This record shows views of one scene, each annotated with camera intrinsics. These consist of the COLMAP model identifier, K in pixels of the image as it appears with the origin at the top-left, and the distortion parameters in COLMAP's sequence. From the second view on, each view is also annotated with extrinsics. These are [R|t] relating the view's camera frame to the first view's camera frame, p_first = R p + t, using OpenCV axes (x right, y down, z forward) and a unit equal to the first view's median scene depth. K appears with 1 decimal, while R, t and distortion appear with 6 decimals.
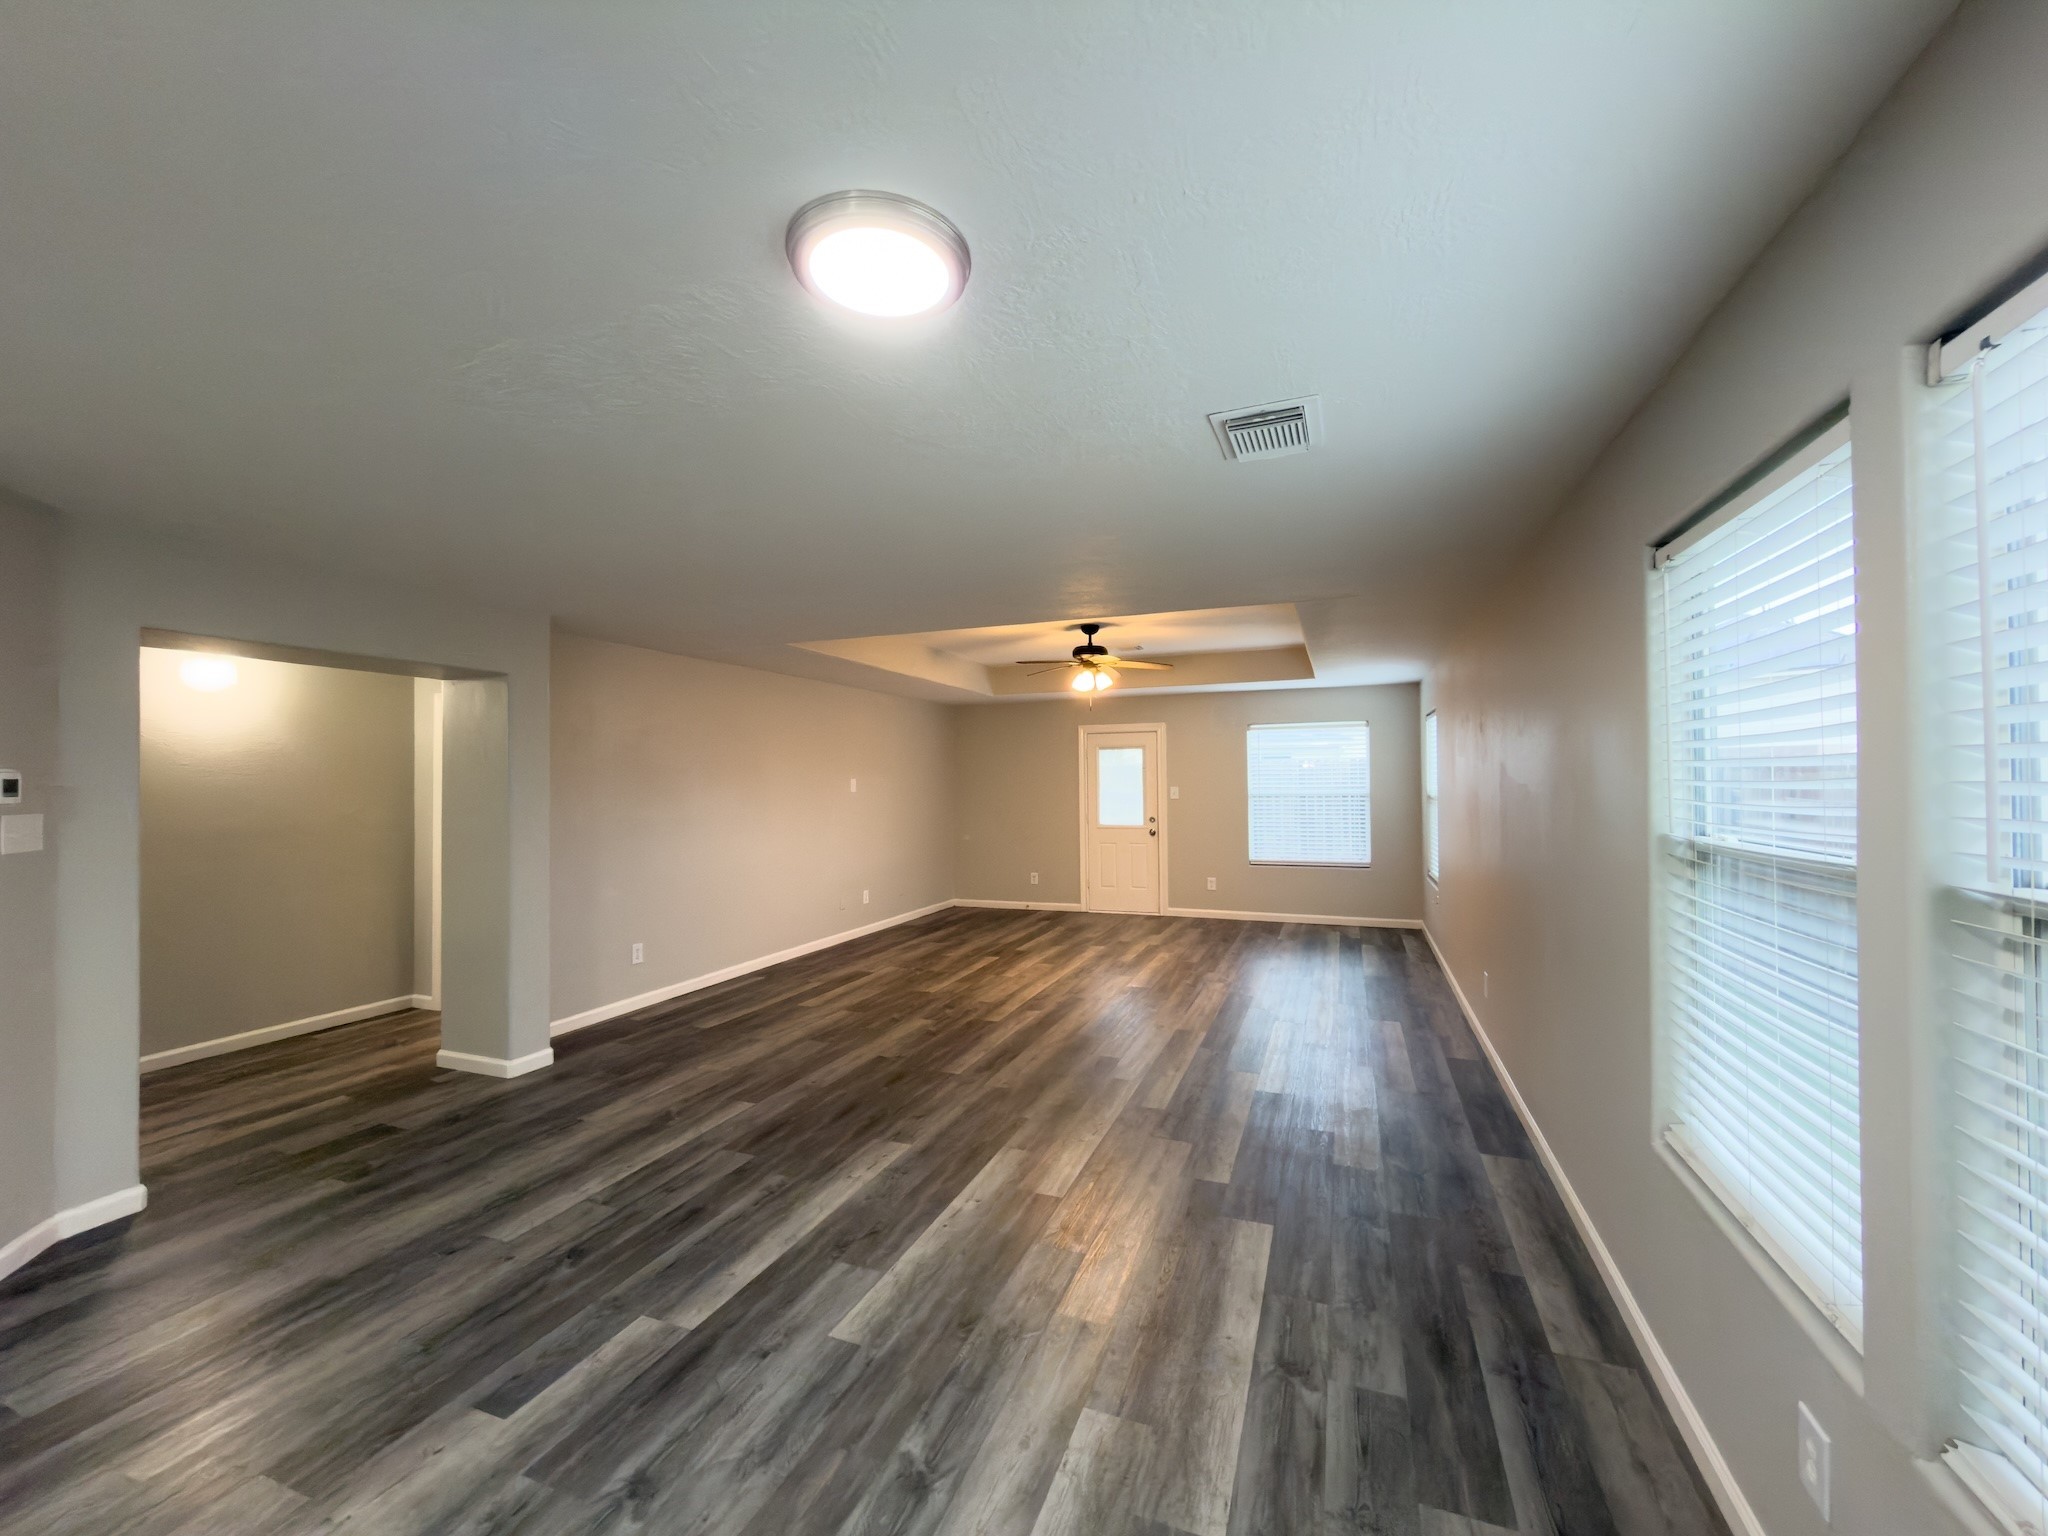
lens RADIAL K [[812.4, 0, 1025.4], [0, 812.4, 768.7], [0, 0, 1]] dist [-0.000439, 0.000436]
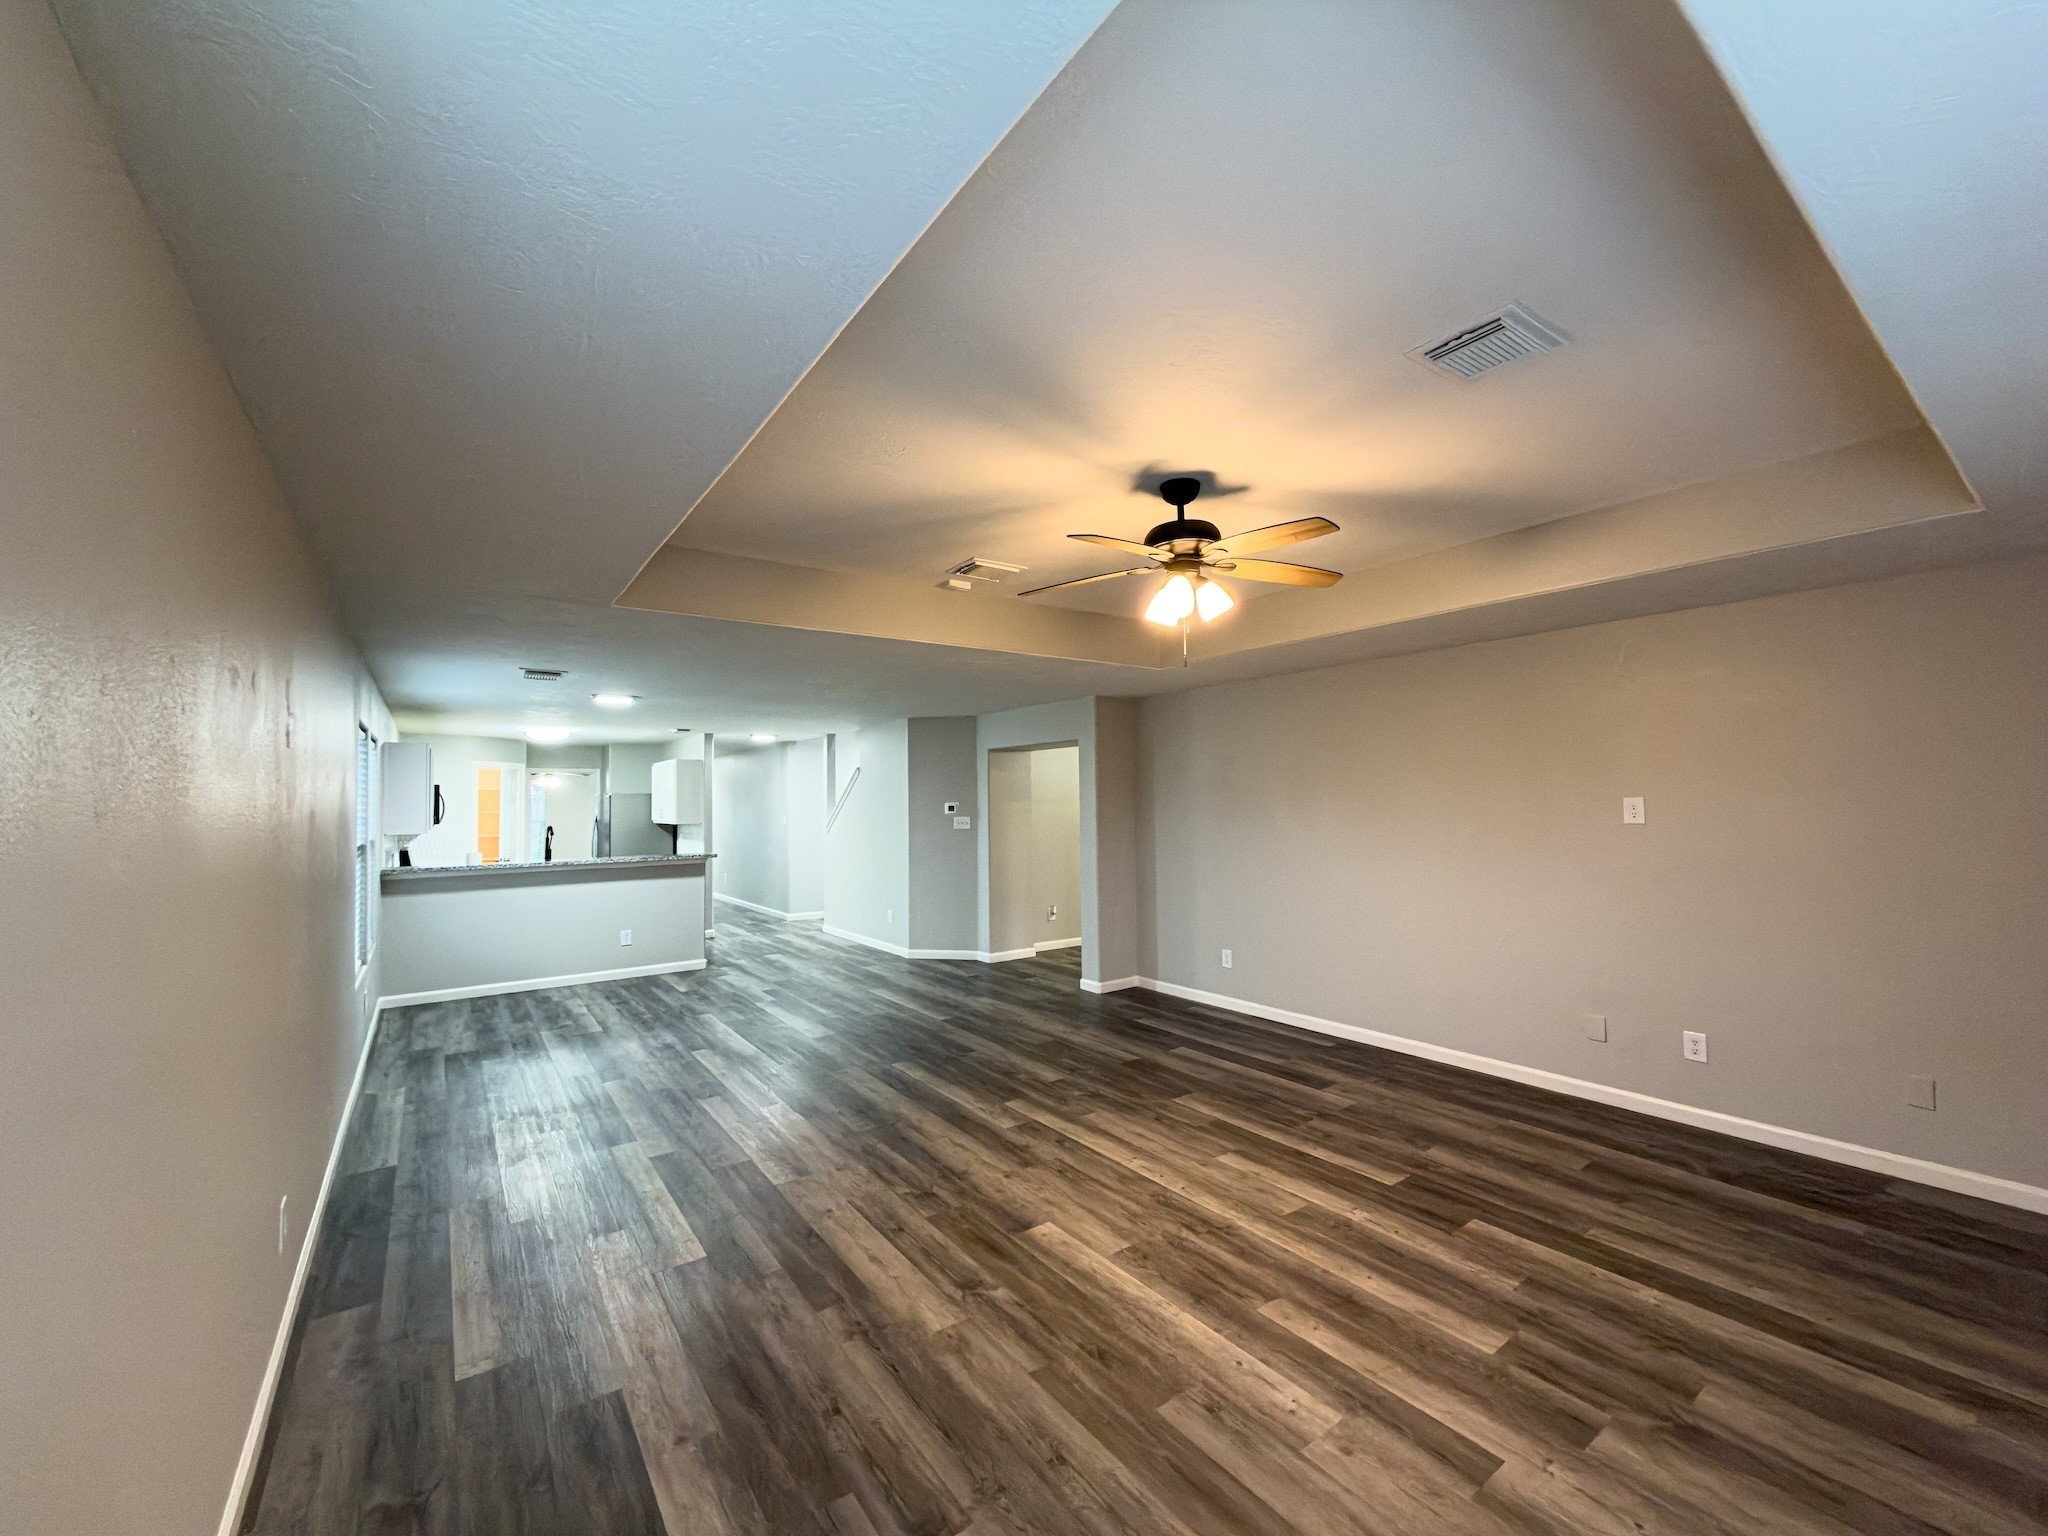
lens RADIAL K [[812.4, 0, 1025.4], [0, 812.4, 768.7], [0, 0, 1]] dist [-0.000439, 0.000436]
pose [[-0.538358, -0.018368, -0.842516, 0.682248], [0.031864, 0.998604, -0.042132, 0.006754], [0.842114, -0.049528, -0.537021, 1.535391]]
